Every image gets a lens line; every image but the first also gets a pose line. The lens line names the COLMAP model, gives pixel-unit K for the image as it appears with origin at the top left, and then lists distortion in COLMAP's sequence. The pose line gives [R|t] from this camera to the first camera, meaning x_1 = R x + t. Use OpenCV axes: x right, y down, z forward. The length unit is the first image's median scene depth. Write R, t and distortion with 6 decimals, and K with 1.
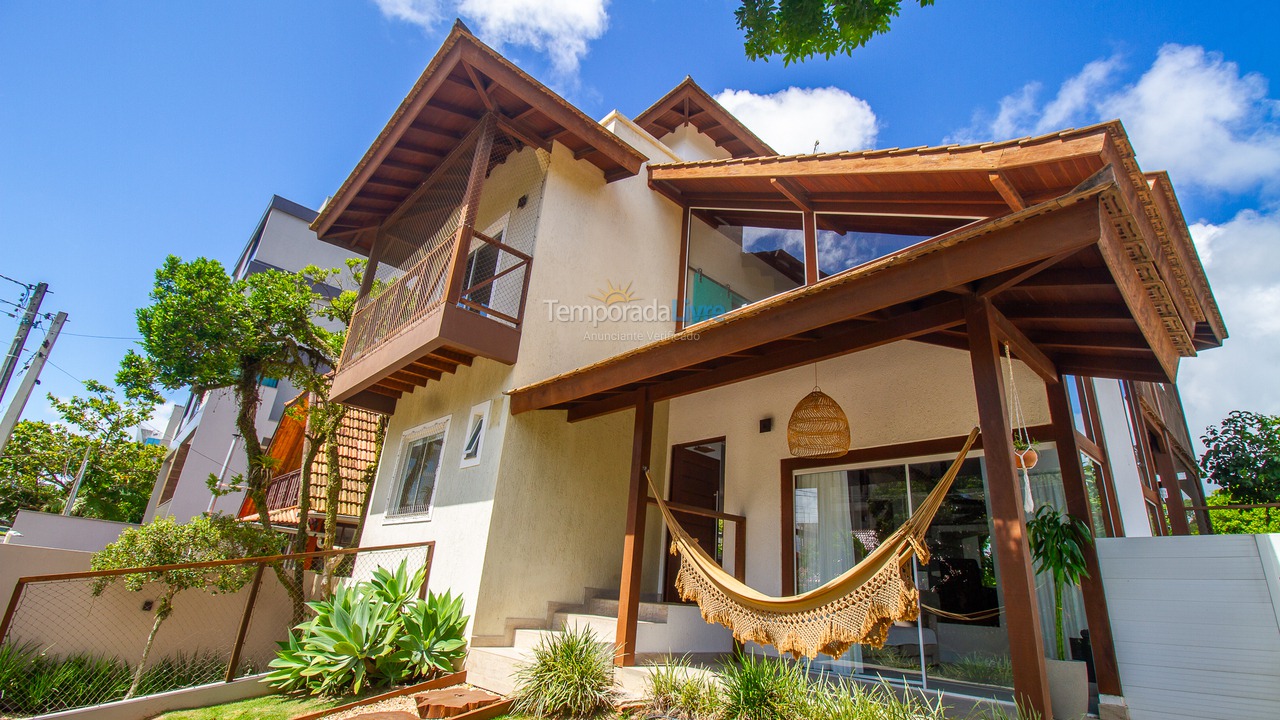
lens RADIAL K [[591.3, 0, 647.6], [0, 591.3, 362.3], [0, 0, 1]] dist [-0.009537, -0.000255]
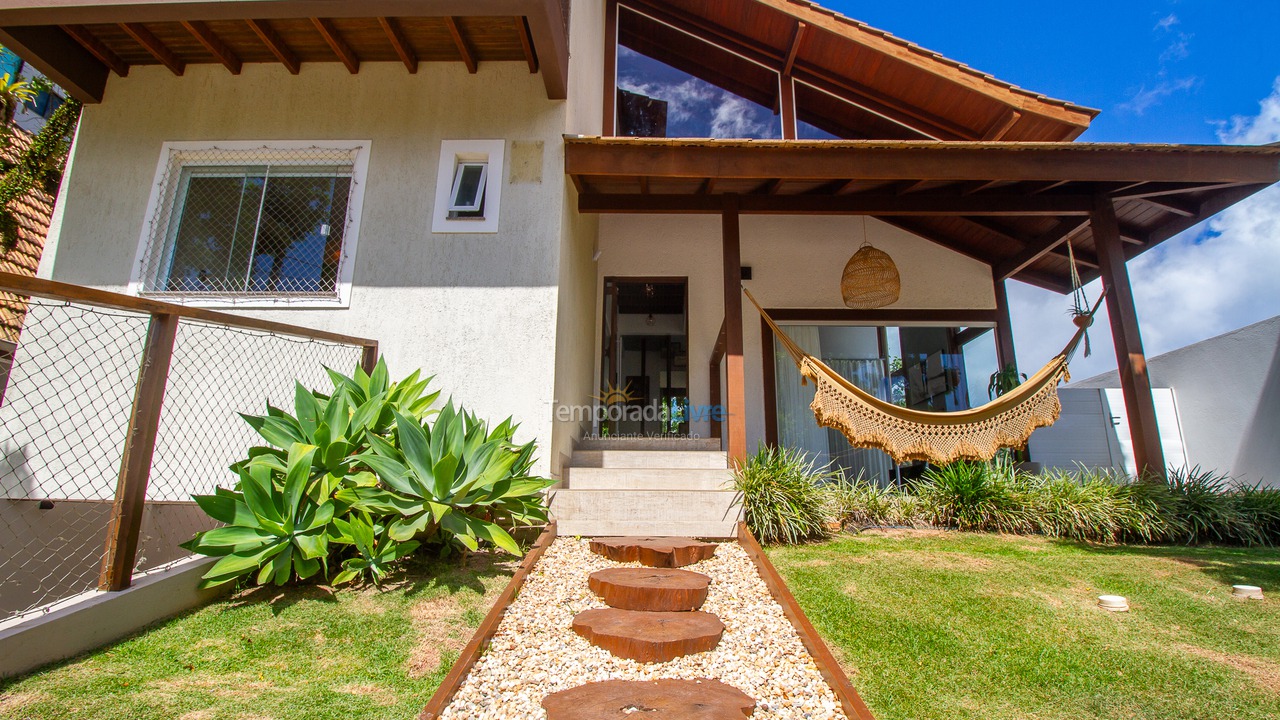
lens RADIAL K [[591.3, 0, 646.5], [0, 591.3, 368.9], [0, 0, 1]] dist [-0.009537, -0.000255]
pose [[0.687785, 0.107111, 0.717969, -0.674554], [-0.226318, 0.971397, 0.071885, 0.255908], [-0.689734, -0.211931, 0.692353, 0.448171]]
